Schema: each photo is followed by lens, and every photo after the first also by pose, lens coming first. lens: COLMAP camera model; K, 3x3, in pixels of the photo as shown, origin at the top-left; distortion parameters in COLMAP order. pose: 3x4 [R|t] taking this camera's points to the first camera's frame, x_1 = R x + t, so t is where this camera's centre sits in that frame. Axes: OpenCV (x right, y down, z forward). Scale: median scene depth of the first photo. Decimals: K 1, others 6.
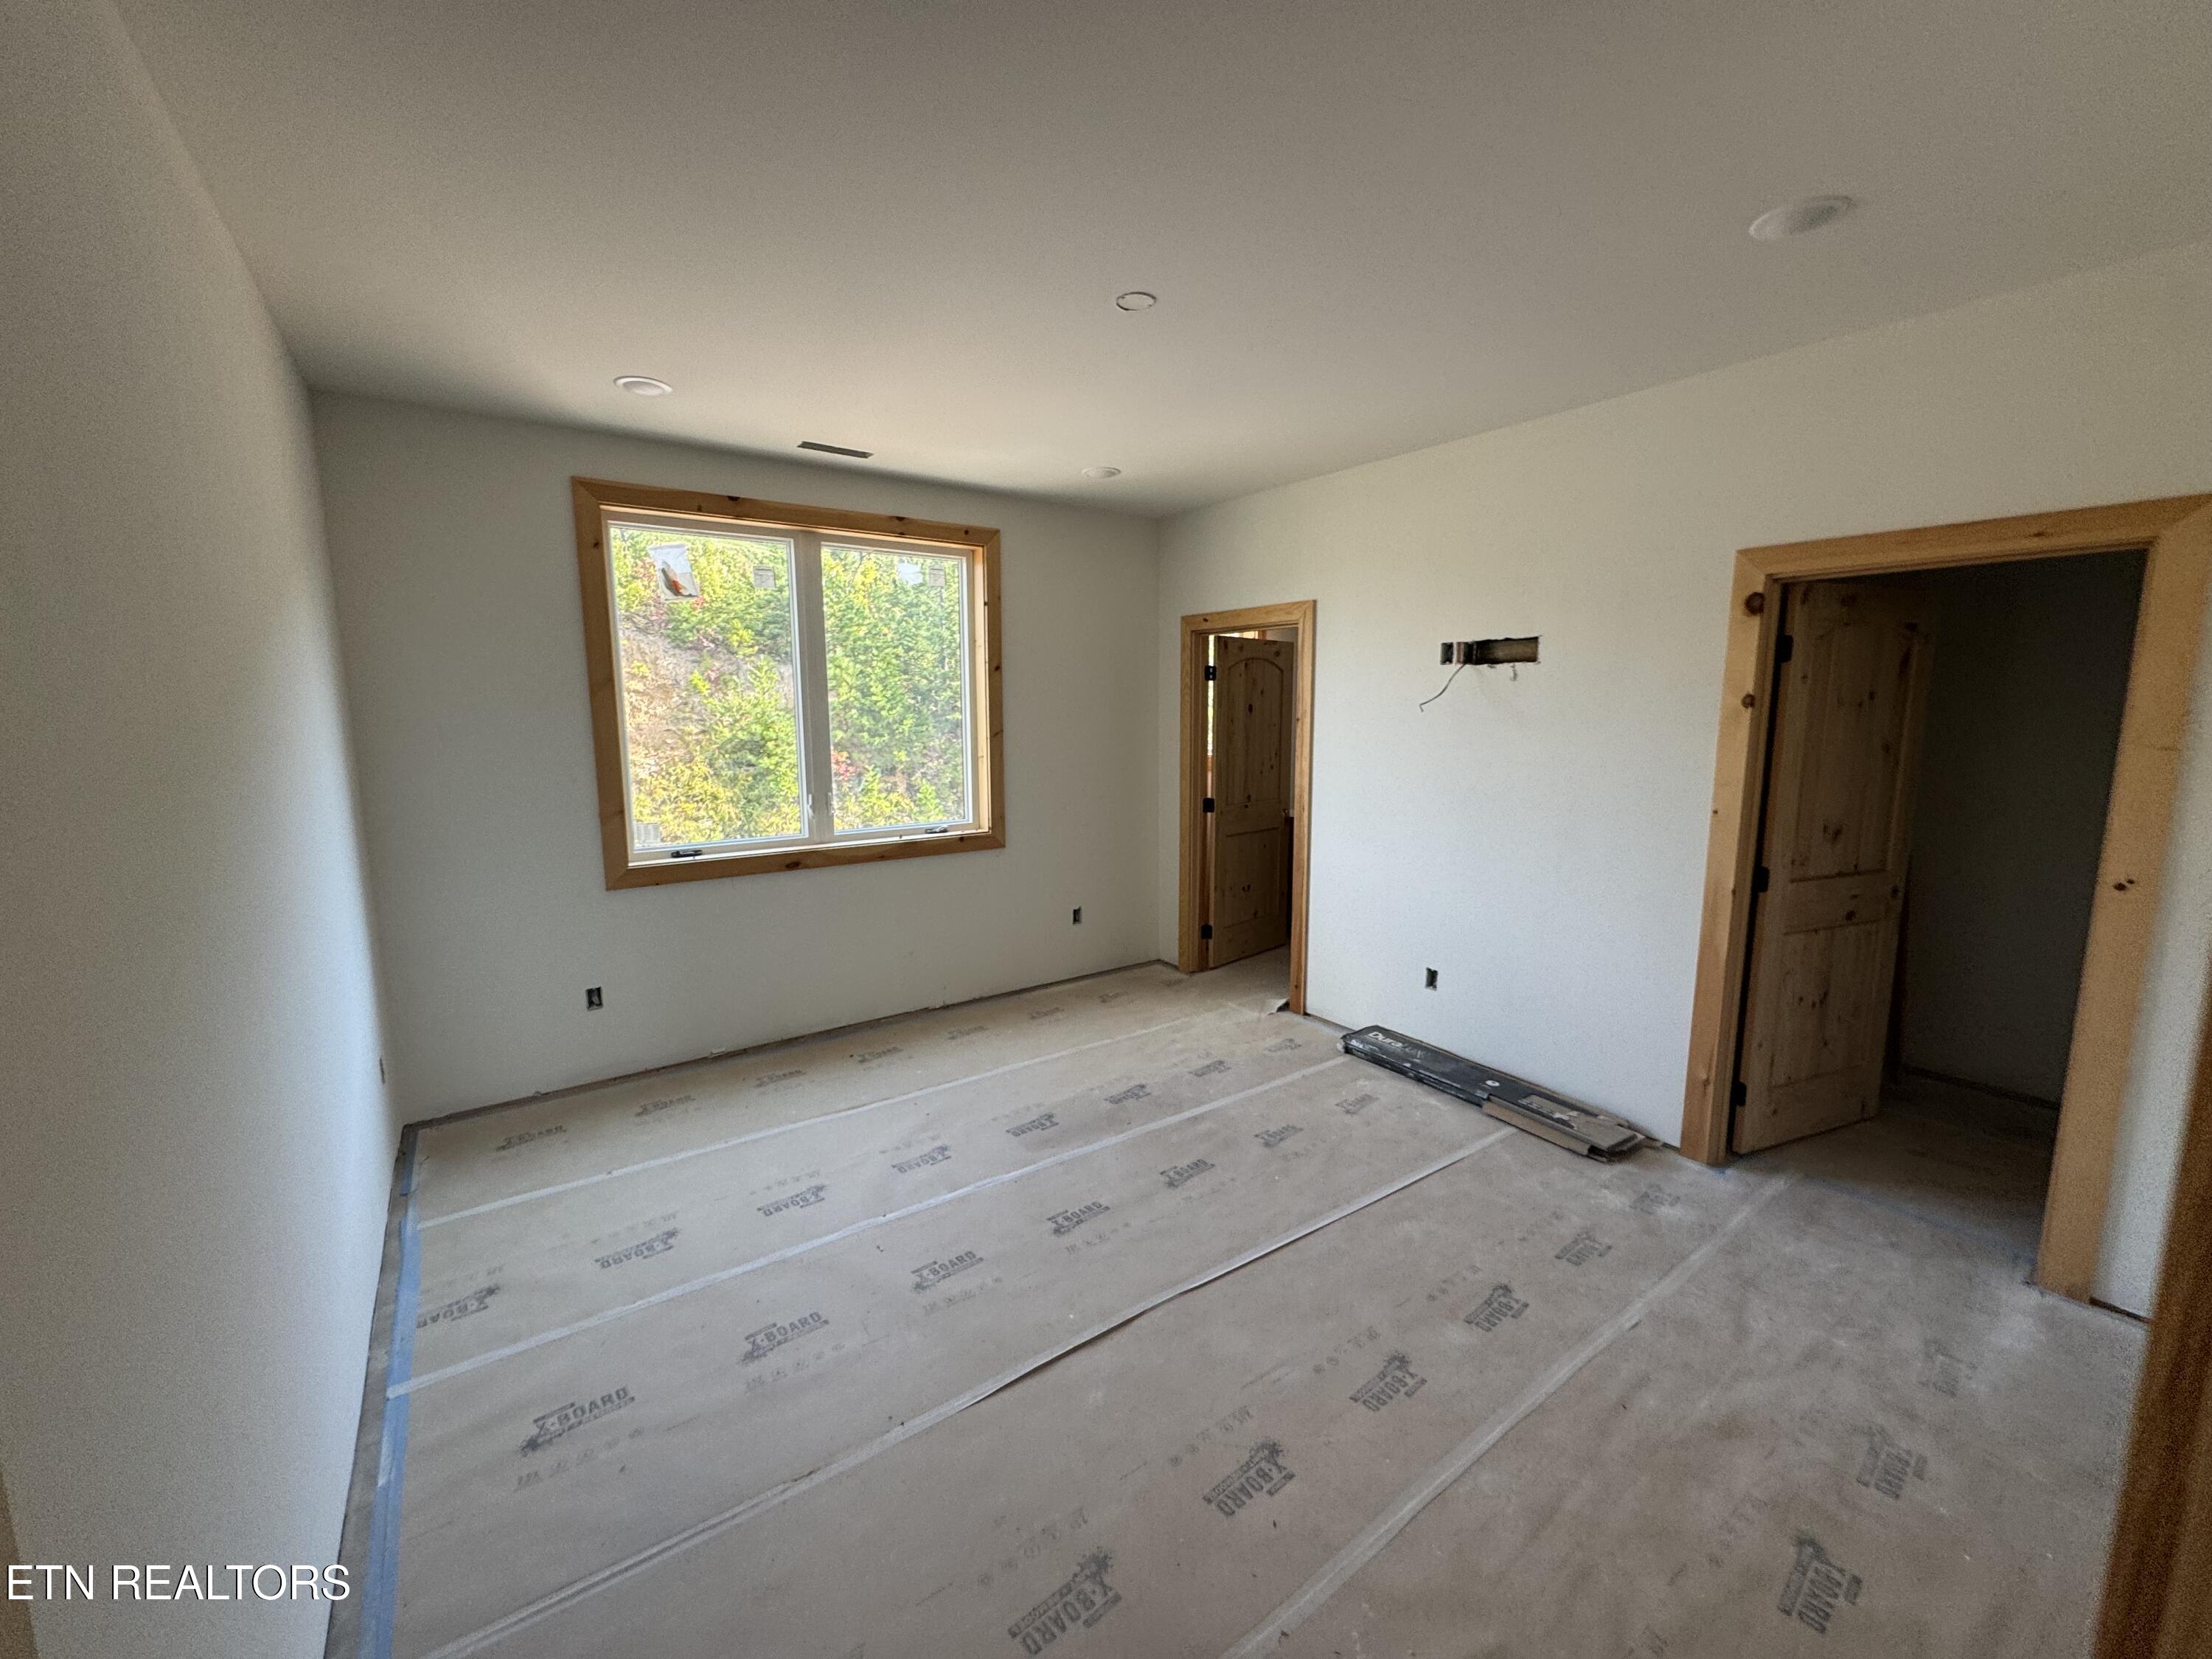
lens RADIAL K [[880.2, 0, 1106.7], [0, 880.2, 828.9], [0, 0, 1]] dist [-0.004533, 0.000842]
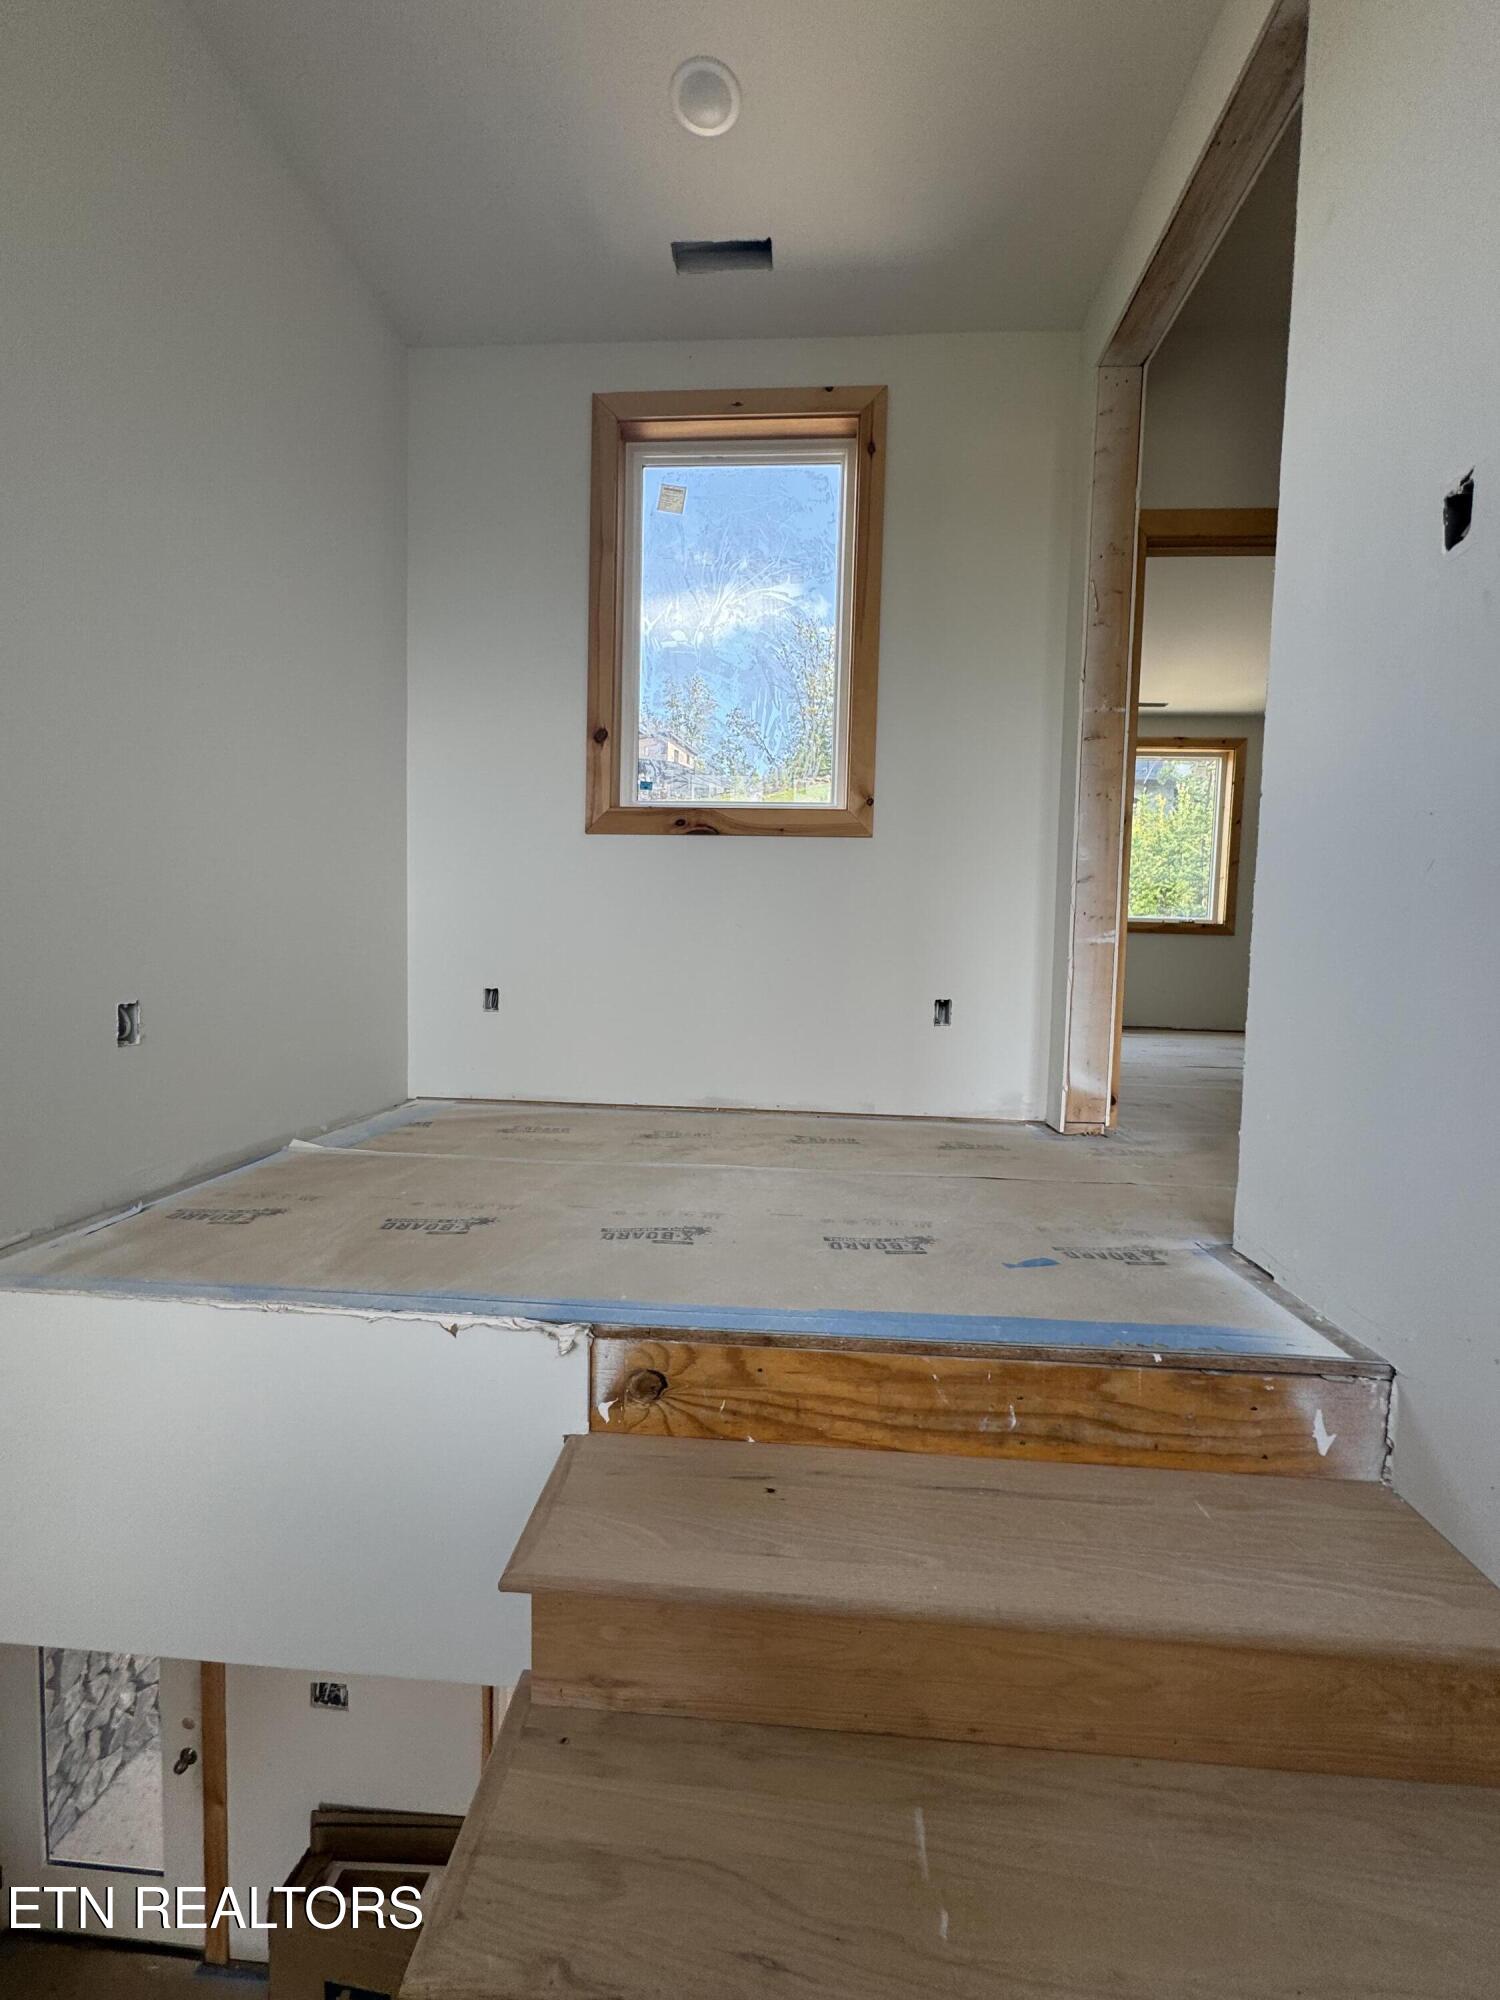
lens RADIAL K [[795.8, 0, 750.7], [0, 795.8, 1003.0], [0, 0, 1]] dist [-0.004533, 0.000842]
pose [[0.768716, 0.063403, -0.636440, 0.137705], [-0.118299, 0.992000, -0.044062, 0.317792], [0.628554, 0.109162, 0.770067, -0.652942]]
